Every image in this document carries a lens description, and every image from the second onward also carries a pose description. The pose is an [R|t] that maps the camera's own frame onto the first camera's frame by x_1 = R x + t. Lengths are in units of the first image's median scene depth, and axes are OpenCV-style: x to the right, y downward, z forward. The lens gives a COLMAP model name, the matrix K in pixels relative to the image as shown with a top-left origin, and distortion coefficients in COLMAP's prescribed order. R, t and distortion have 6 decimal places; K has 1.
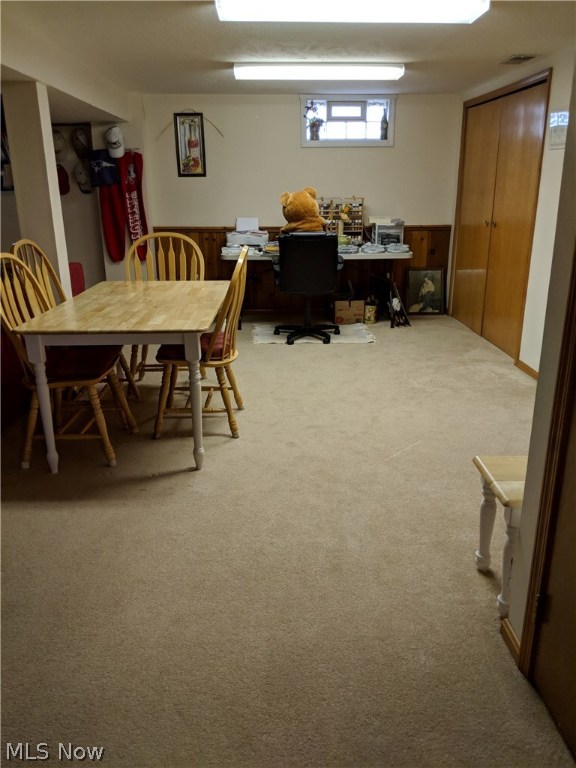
lens RADIAL K [[617.7, 0, 285.1], [0, 617.7, 381.8], [0, 0, 1]] dist [0.052782, -0.098255]
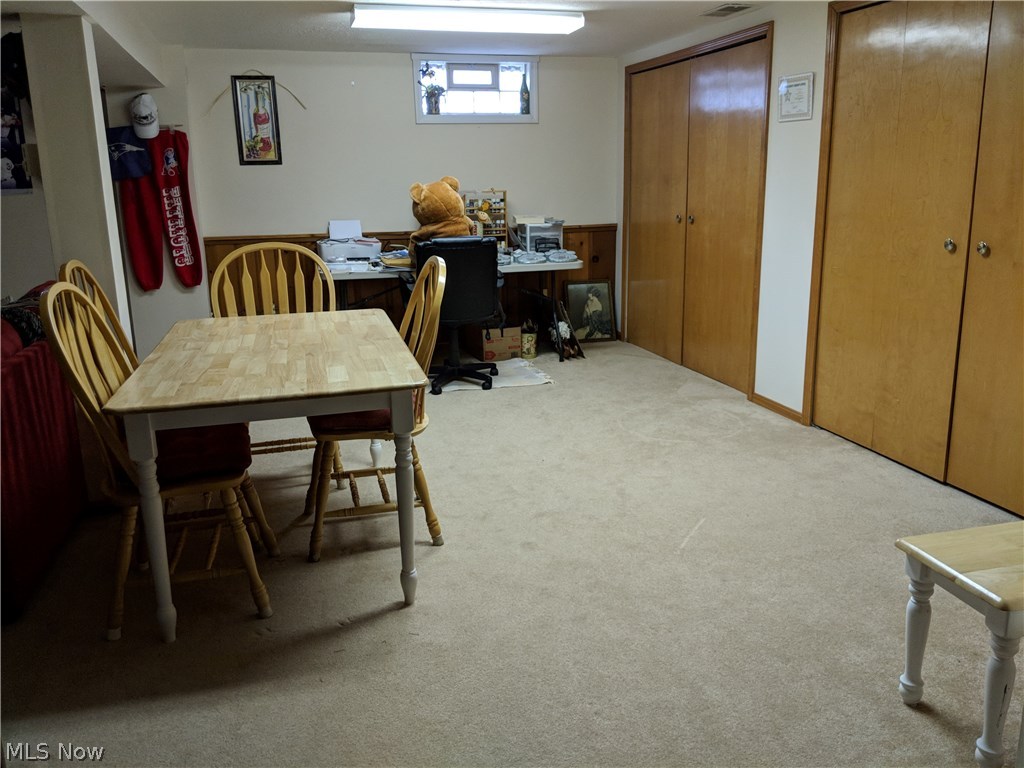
lens RADIAL K [[823.6, 0, 518.7], [0, 823.6, 366.3], [0, 0, 1]] dist [0.052782, -0.098255]
pose [[0.971144, -0.066925, 0.228910, -0.122103], [0.085973, 0.993526, -0.074266, -0.016374], [-0.222458, 0.091803, 0.970610, 0.073147]]
